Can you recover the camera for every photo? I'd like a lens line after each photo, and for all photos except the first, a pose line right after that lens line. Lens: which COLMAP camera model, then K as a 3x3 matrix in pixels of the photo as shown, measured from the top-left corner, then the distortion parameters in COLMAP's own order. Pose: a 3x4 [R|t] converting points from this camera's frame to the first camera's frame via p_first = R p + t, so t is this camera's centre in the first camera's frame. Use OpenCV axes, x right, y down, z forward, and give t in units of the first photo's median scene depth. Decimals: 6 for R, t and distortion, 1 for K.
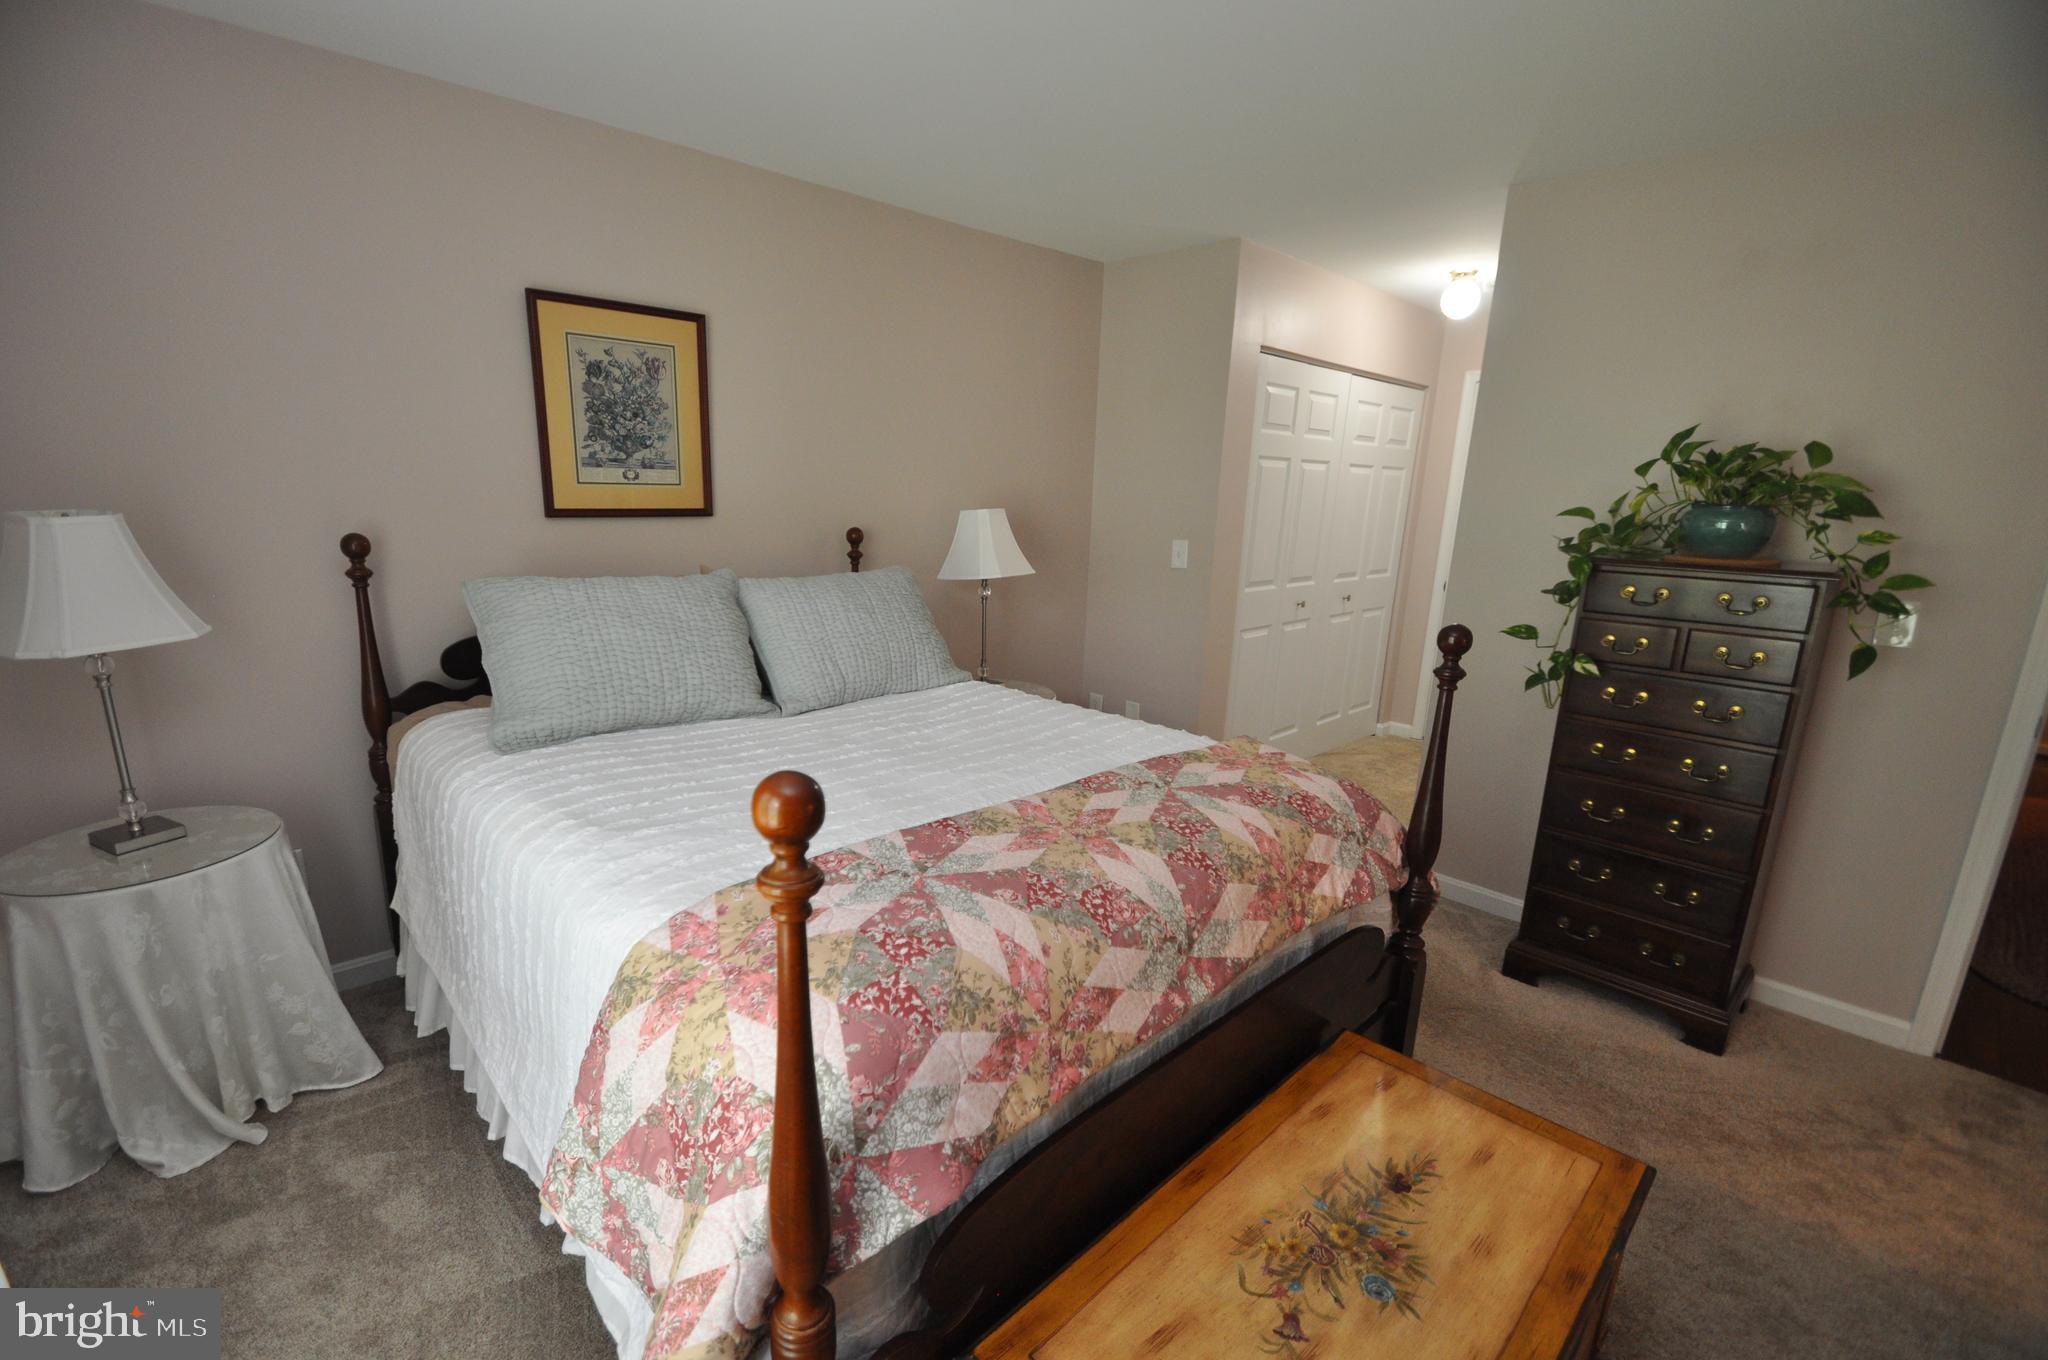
lens RADIAL K [[888.4, 0, 969.0], [0, 888.4, 711.4], [0, 0, 1]] dist [0.007908, -0.009221]
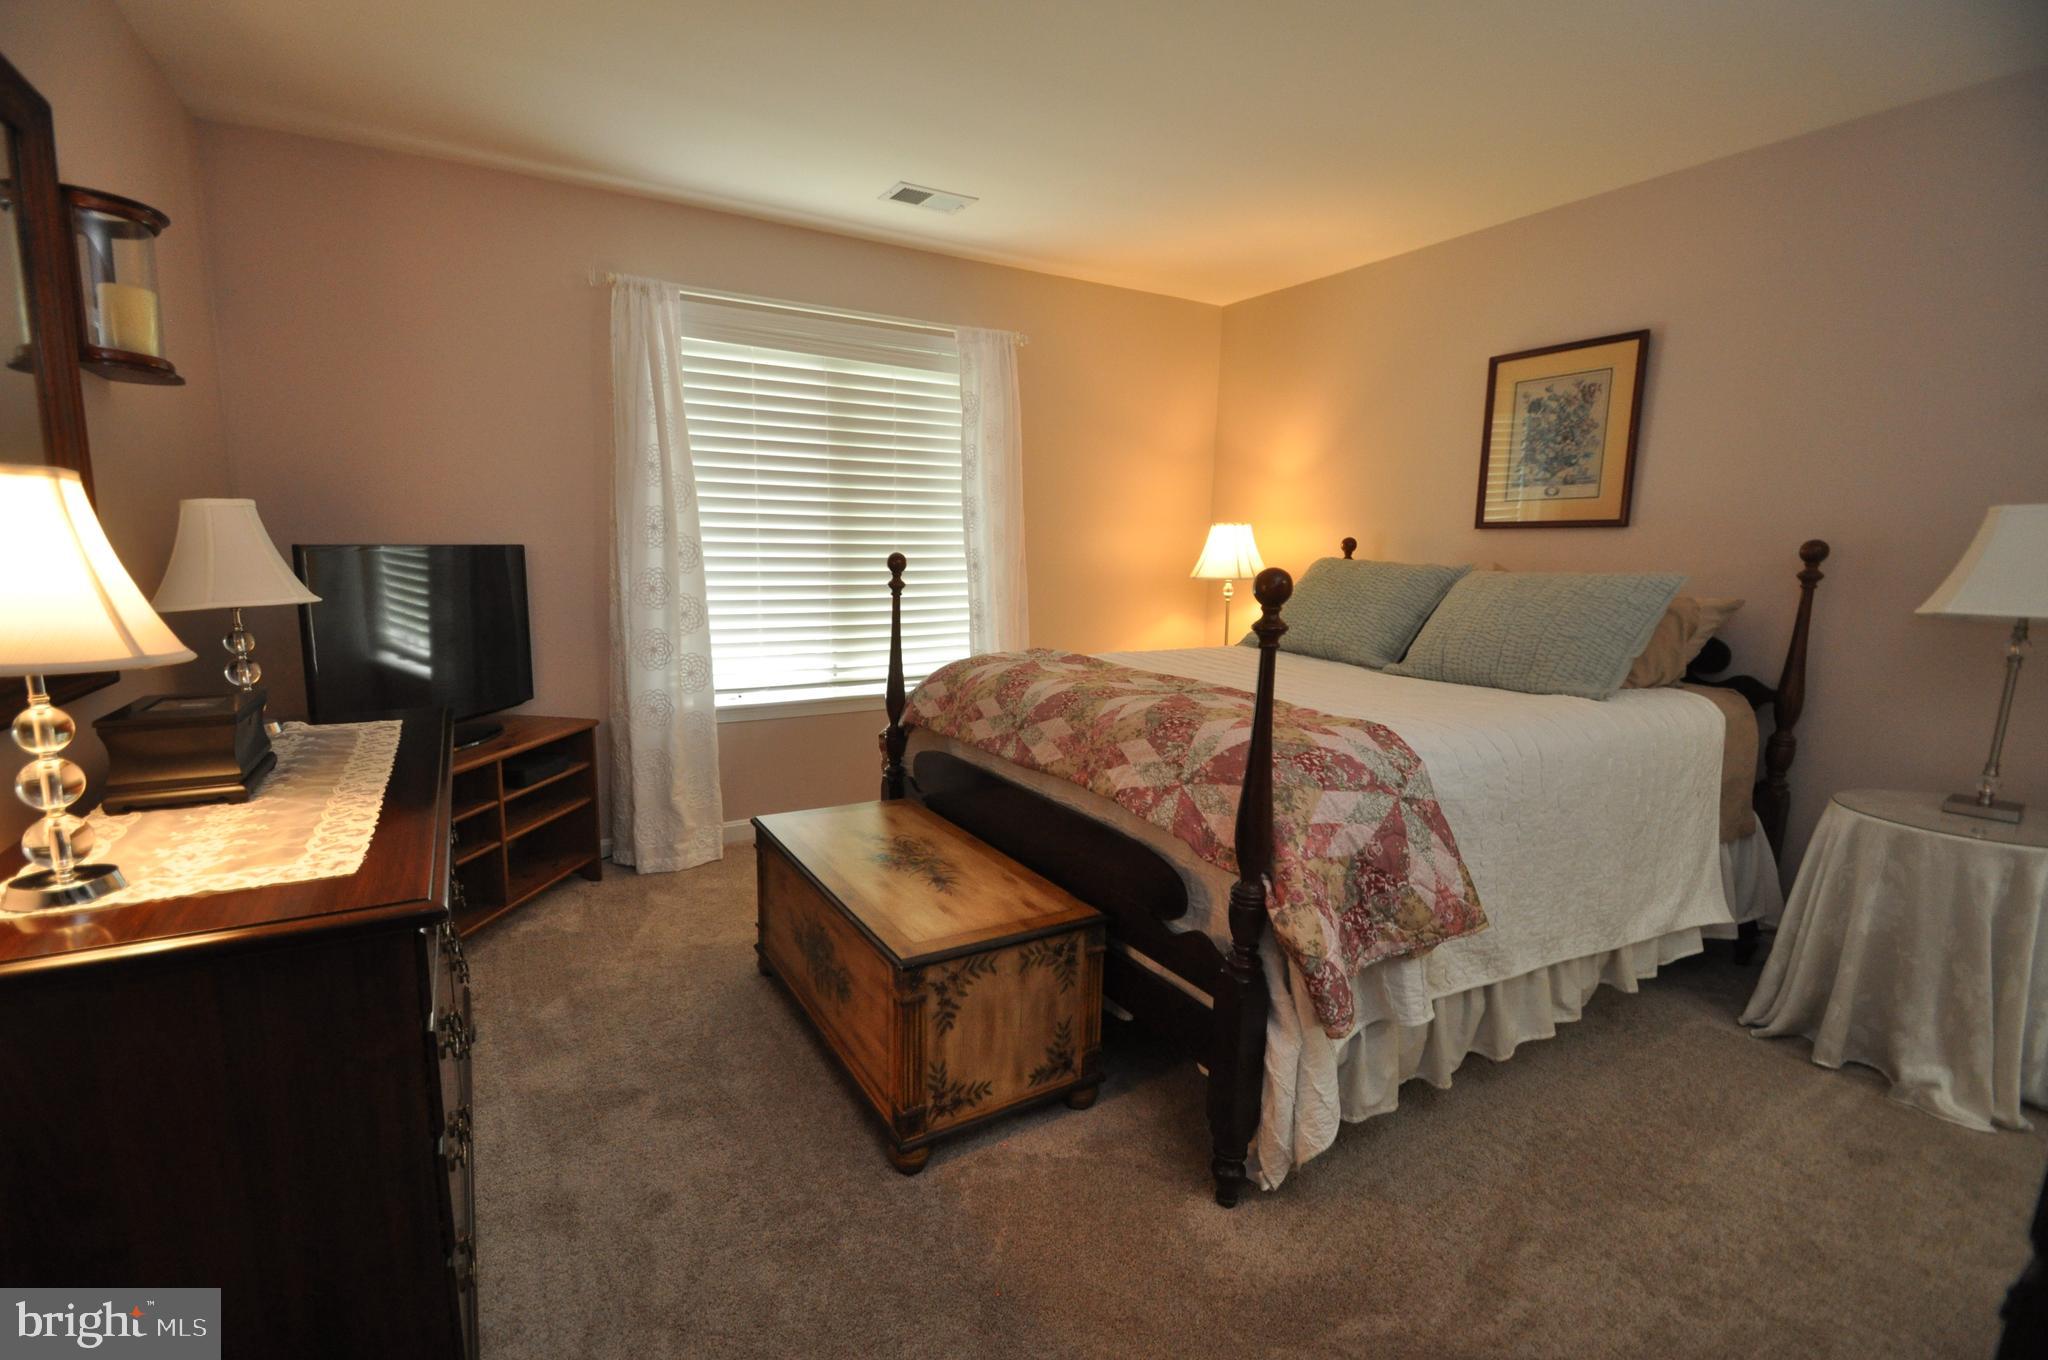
lens RADIAL K [[888.4, 0, 986.5], [0, 888.4, 702.2], [0, 0, 1]] dist [0.007908, -0.009221]
pose [[-0.221656, 0.143116, -0.964565, 0.953853], [-0.260958, 0.944386, 0.200090, -0.051582], [0.939558, 0.296062, -0.171982, 0.617971]]
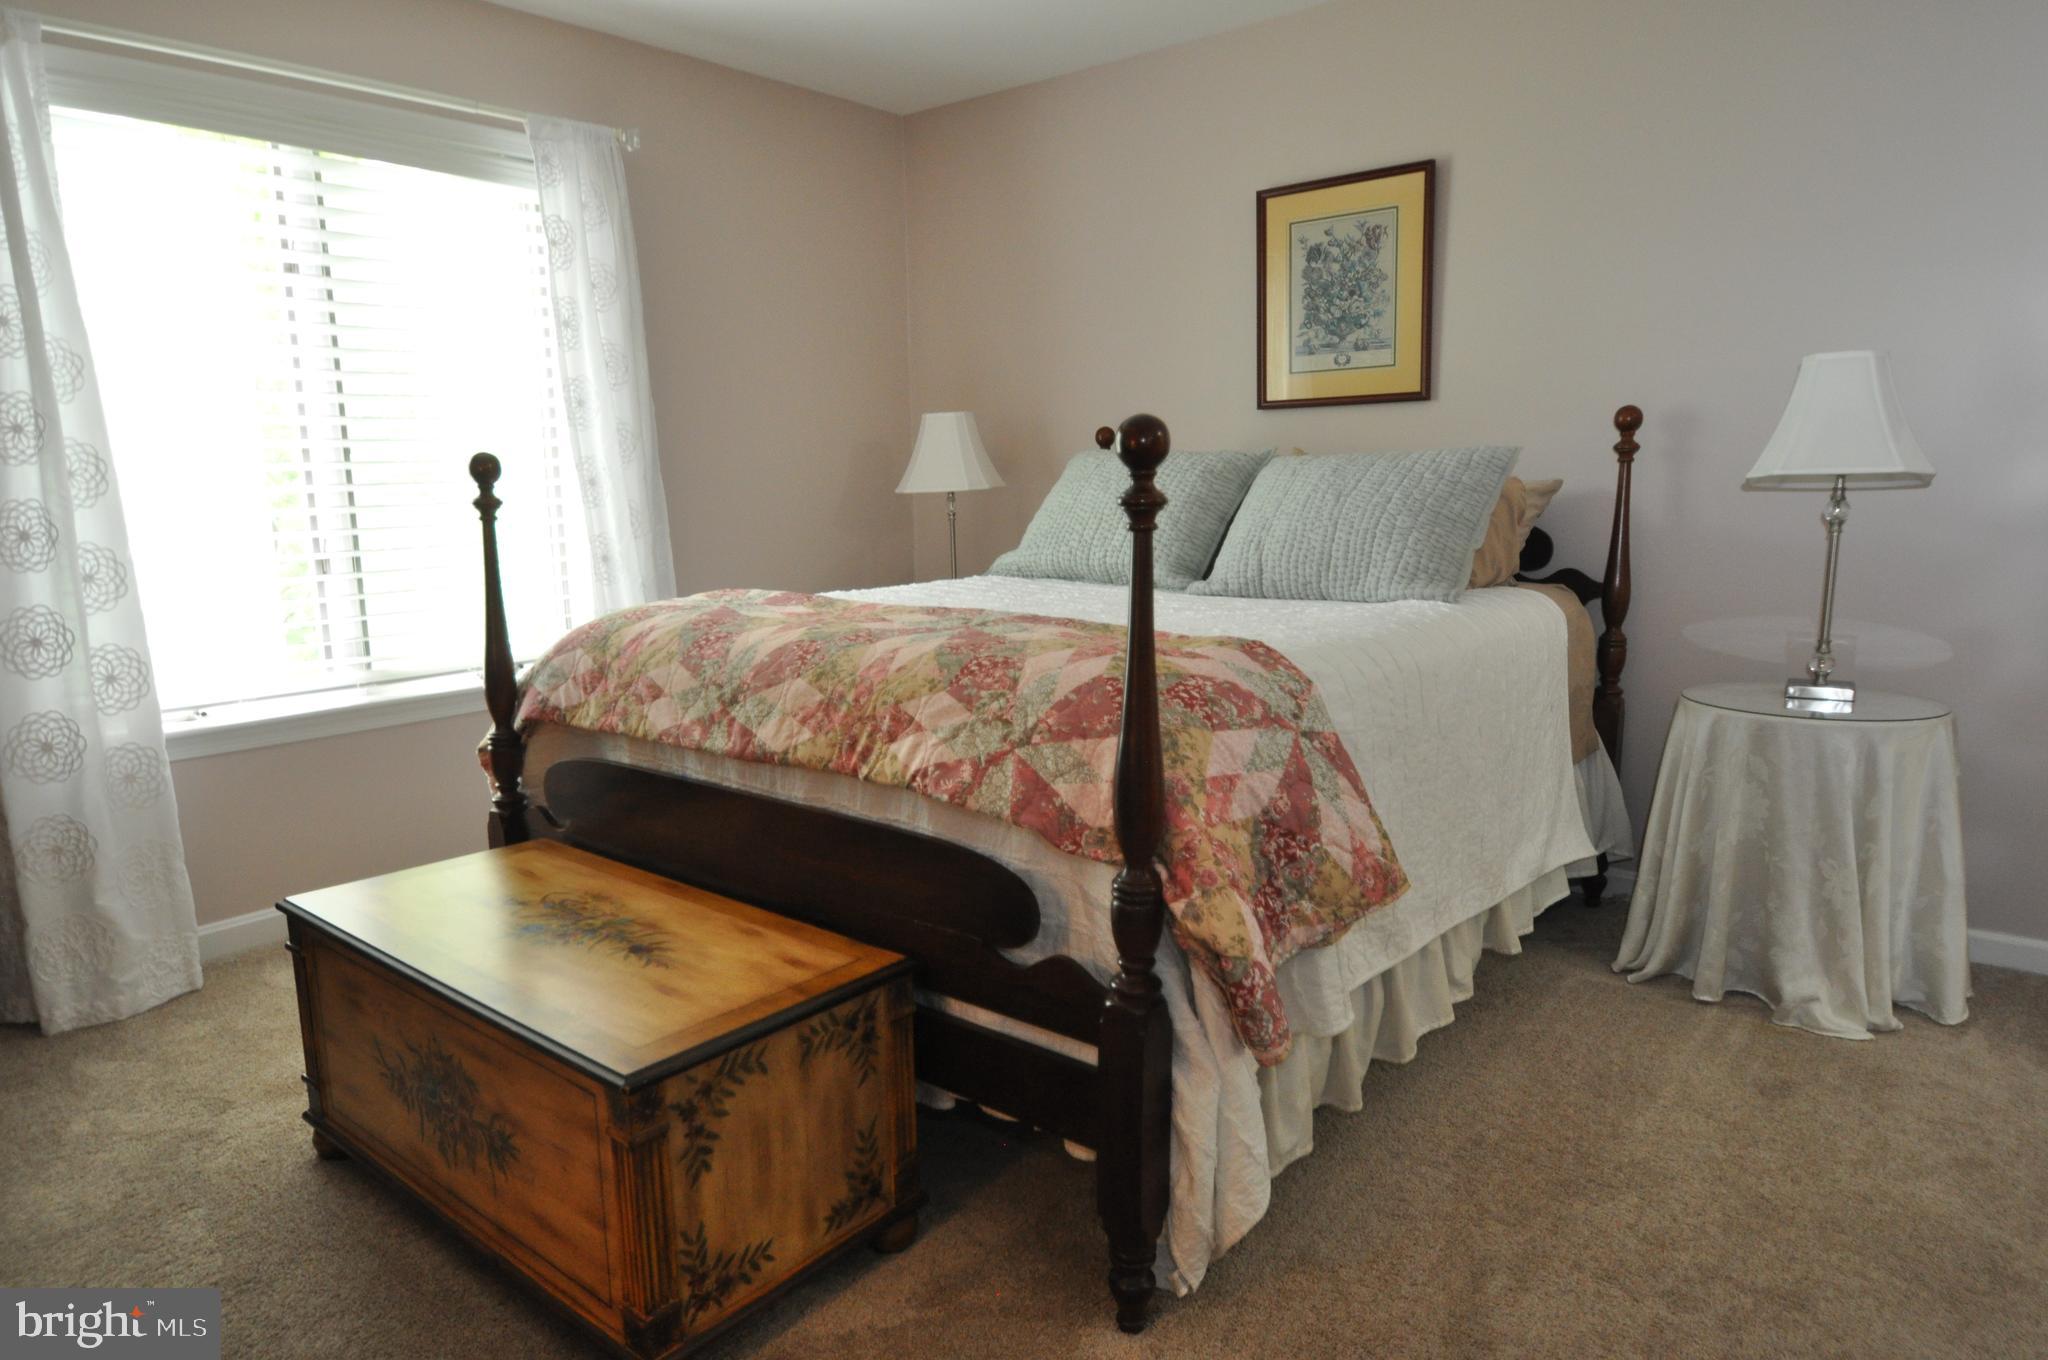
lens RADIAL K [[1241.5, 0, 978.9], [0, 1241.5, 704.1], [0, 0, 1]] dist [-0.026281, 0.007257]
pose [[0.118600, 0.151566, -0.981306, 0.908425], [-0.224722, 0.966736, 0.122156, 0.005177], [0.967178, 0.206034, 0.148715, 0.543115]]
